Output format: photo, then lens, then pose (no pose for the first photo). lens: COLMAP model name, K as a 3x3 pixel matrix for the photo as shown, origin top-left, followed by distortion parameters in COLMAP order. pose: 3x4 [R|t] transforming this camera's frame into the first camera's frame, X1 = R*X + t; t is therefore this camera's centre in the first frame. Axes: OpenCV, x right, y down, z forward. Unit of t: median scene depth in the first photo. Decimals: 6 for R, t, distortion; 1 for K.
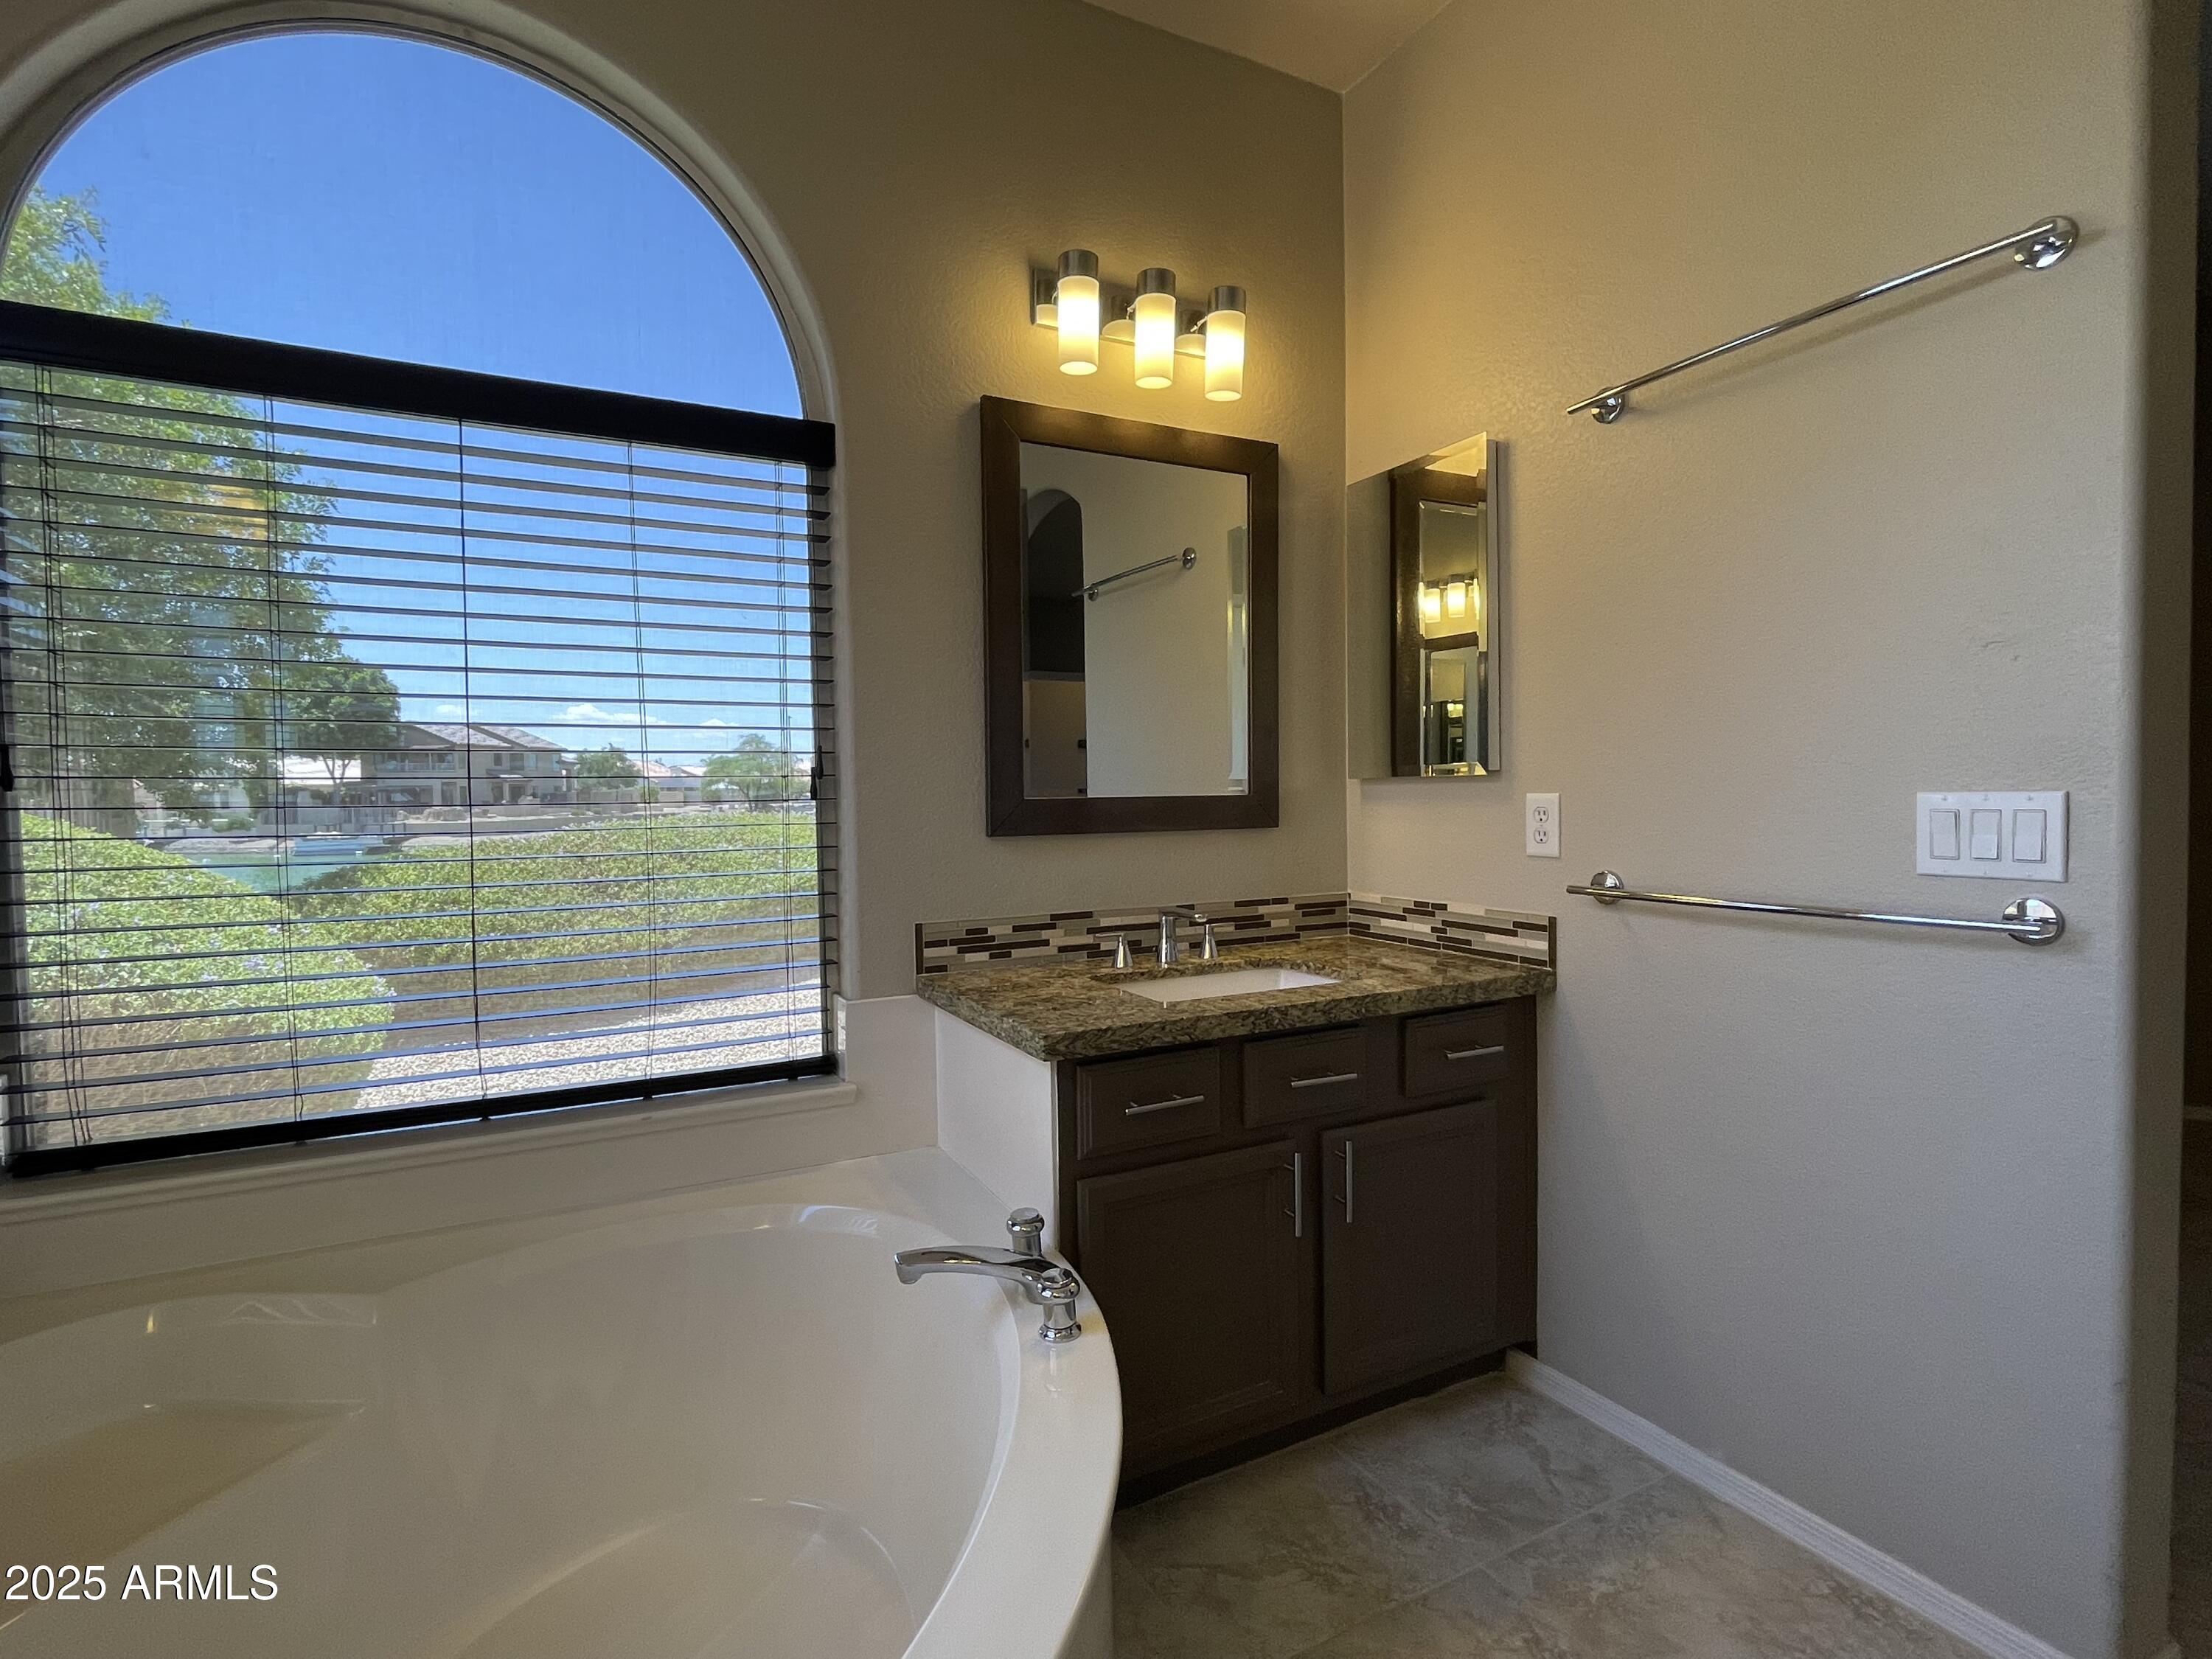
lens RADIAL K [[1112.6, 0, 1111.7], [0, 1112.6, 819.6], [0, 0, 1]] dist [0.018145, 0.000503]
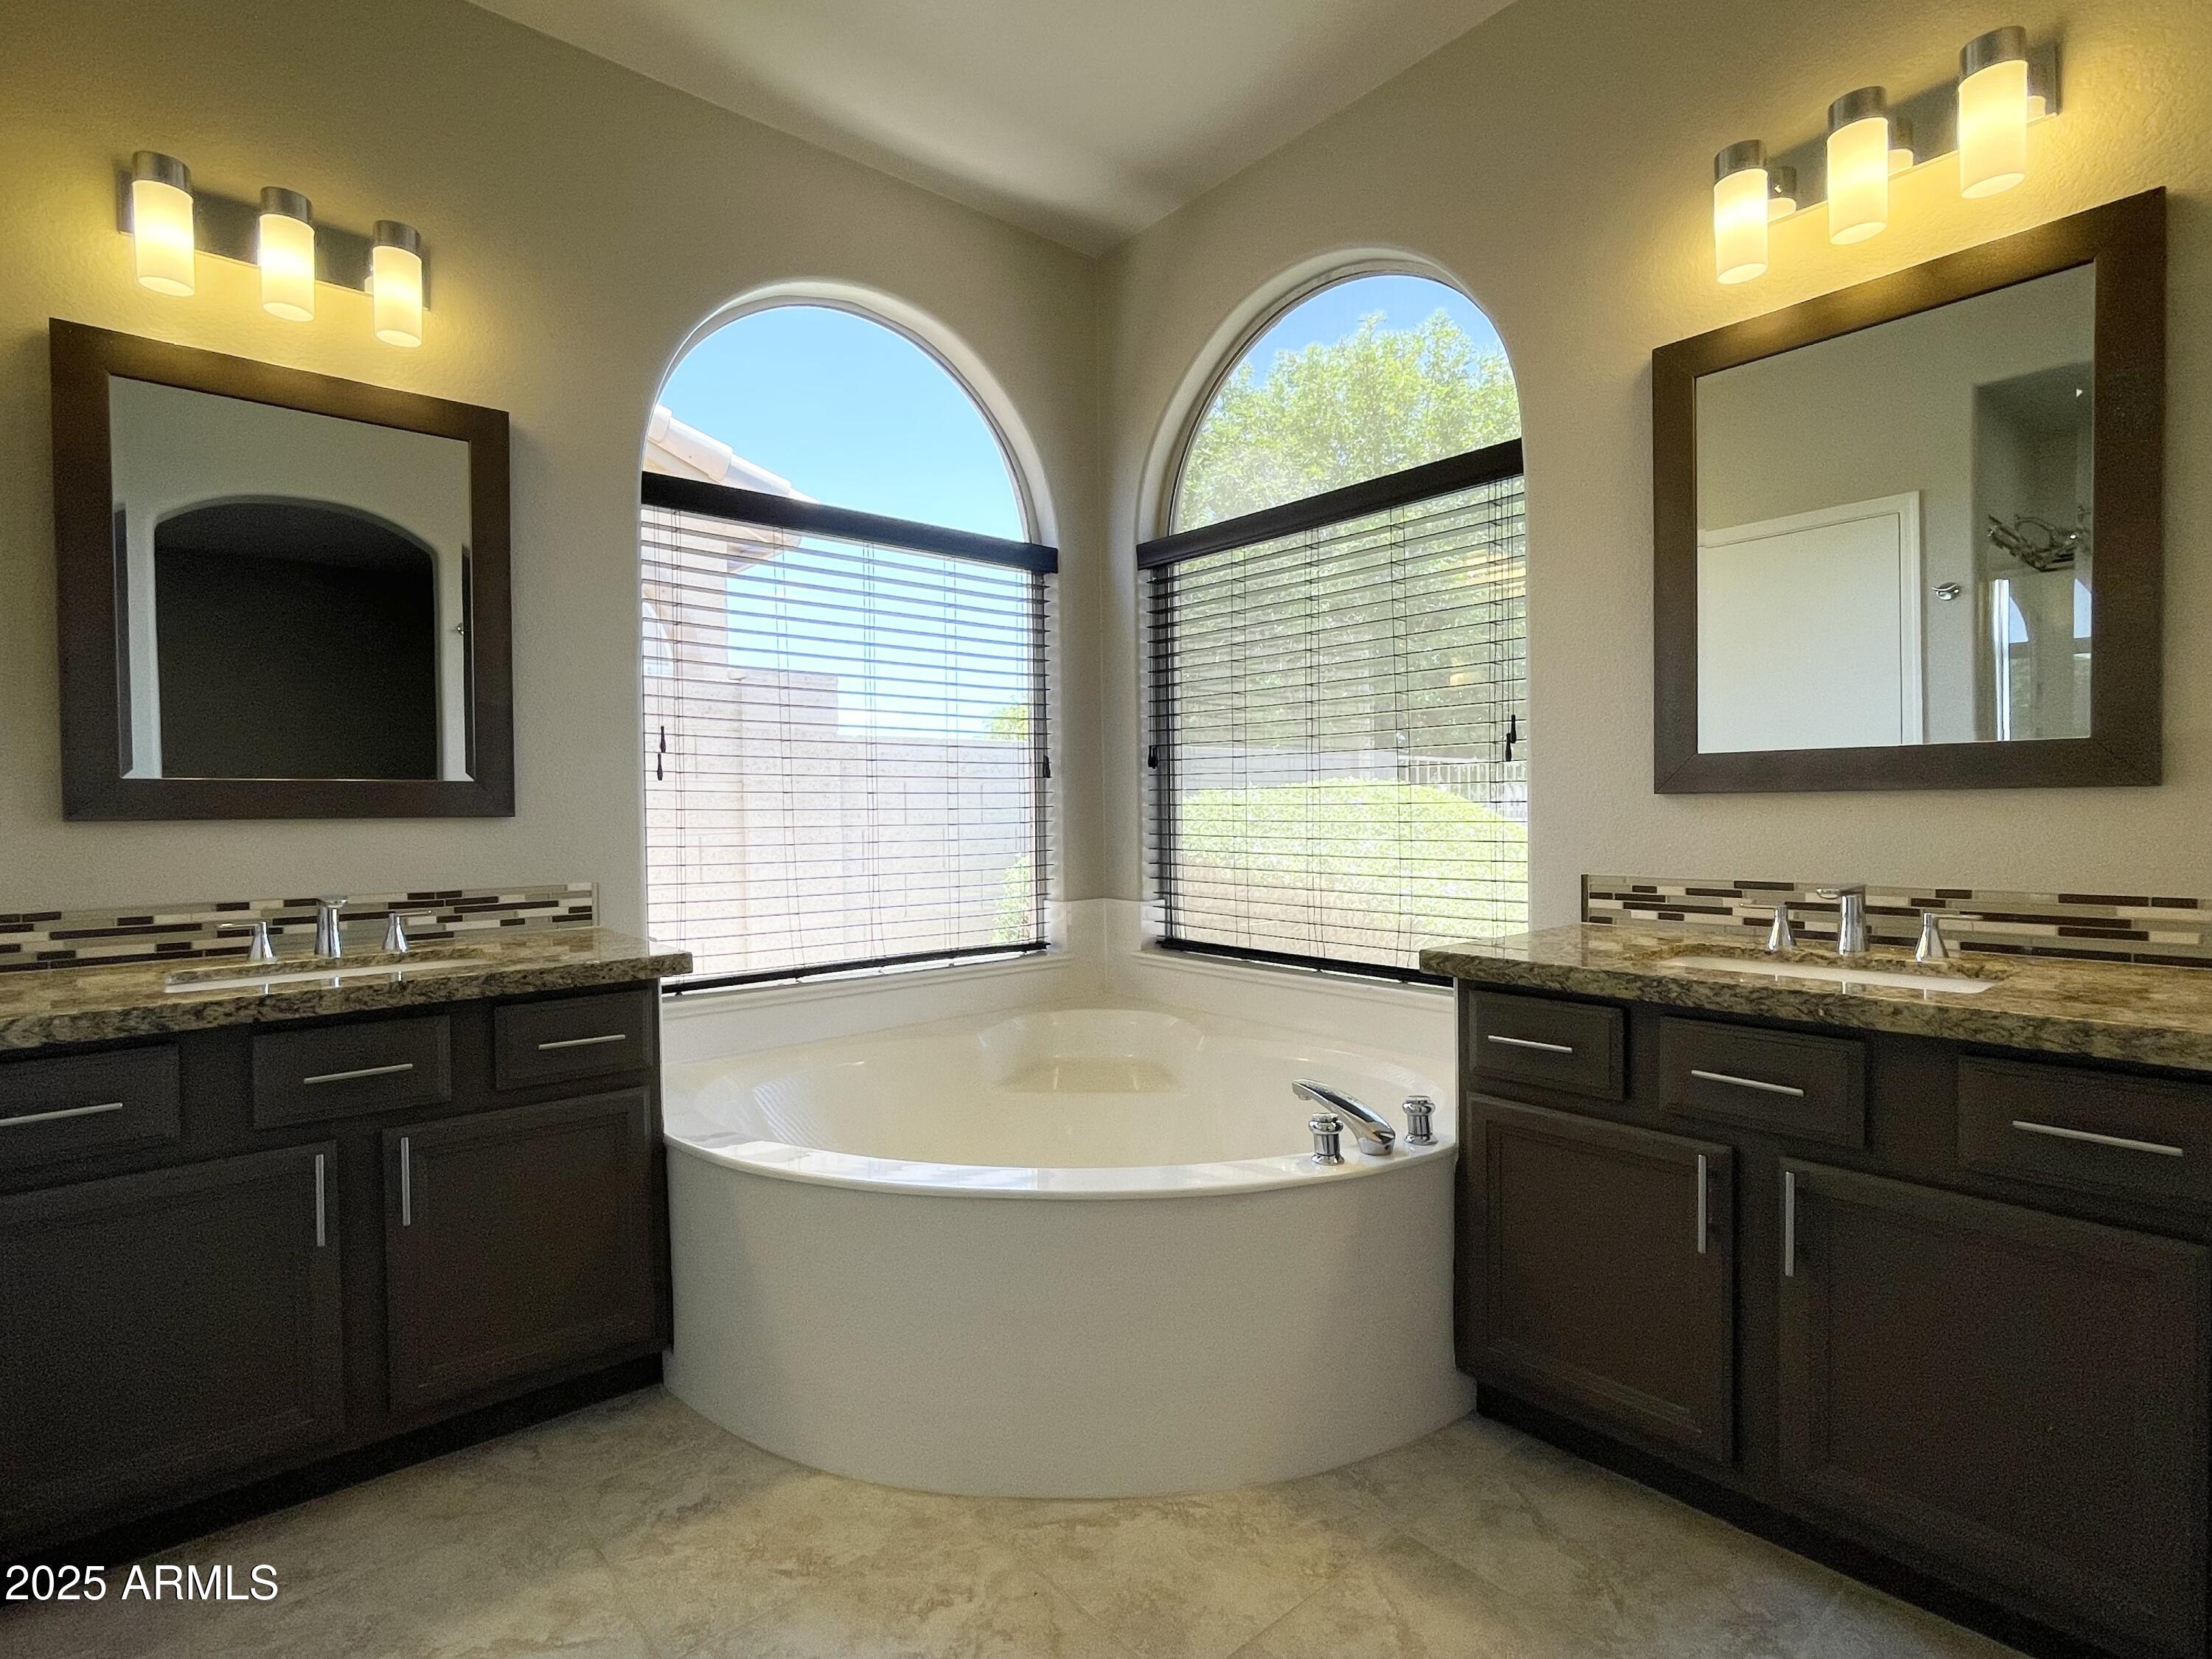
lens RADIAL K [[1112.6, 0, 1102.8], [0, 1112.6, 825.9], [0, 0, 1]] dist [0.018145, 0.000503]
pose [[0.217755, 0.024458, -0.975697, 0.747865], [-0.021072, 0.999571, 0.020354, 0.033454], [0.975776, 0.016127, 0.218177, 0.304600]]
